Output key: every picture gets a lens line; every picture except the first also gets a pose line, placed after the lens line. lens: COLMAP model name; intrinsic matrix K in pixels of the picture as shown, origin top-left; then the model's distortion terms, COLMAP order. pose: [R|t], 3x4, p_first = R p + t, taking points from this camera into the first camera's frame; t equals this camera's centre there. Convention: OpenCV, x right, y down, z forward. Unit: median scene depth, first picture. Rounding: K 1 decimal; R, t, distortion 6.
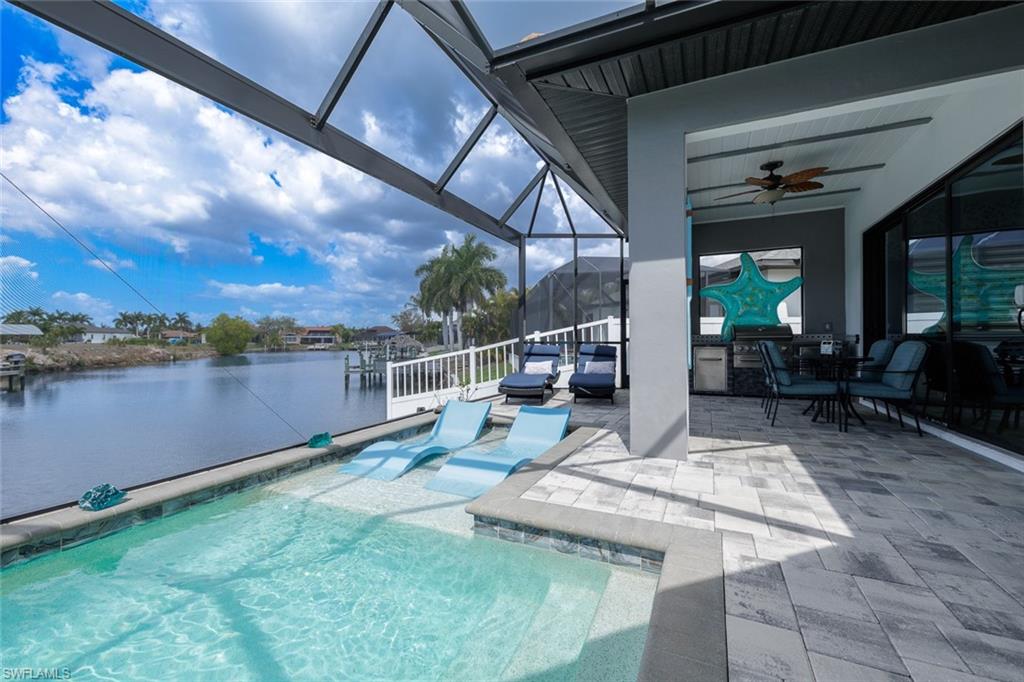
lens RADIAL K [[429.0, 0, 512.0], [0, 429.0, 341.0], [0, 0, 1]] dist [0.002510, 0.000225]
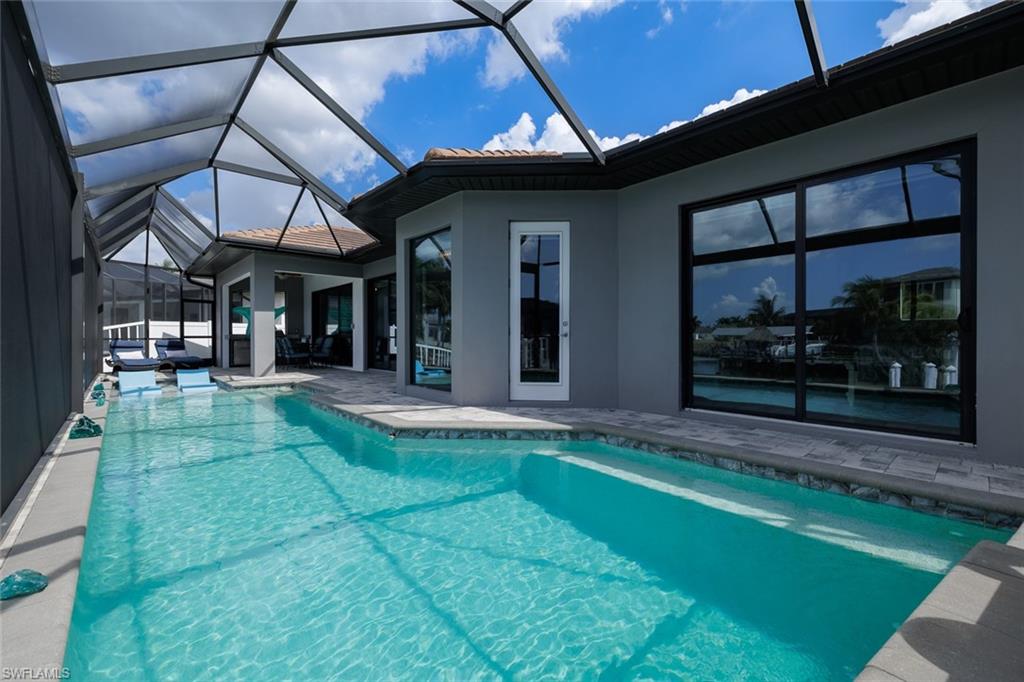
lens RADIAL K [[429.0, 0, 512.0], [0, 429.0, 341.0], [0, 0, 1]] dist [0.002510, 0.000225]
pose [[0.394914, -0.012179, 0.918638, -0.946577], [-0.000377, 0.999910, 0.013419, -0.011628], [-0.918718, -0.005646, 0.394873, -0.971021]]
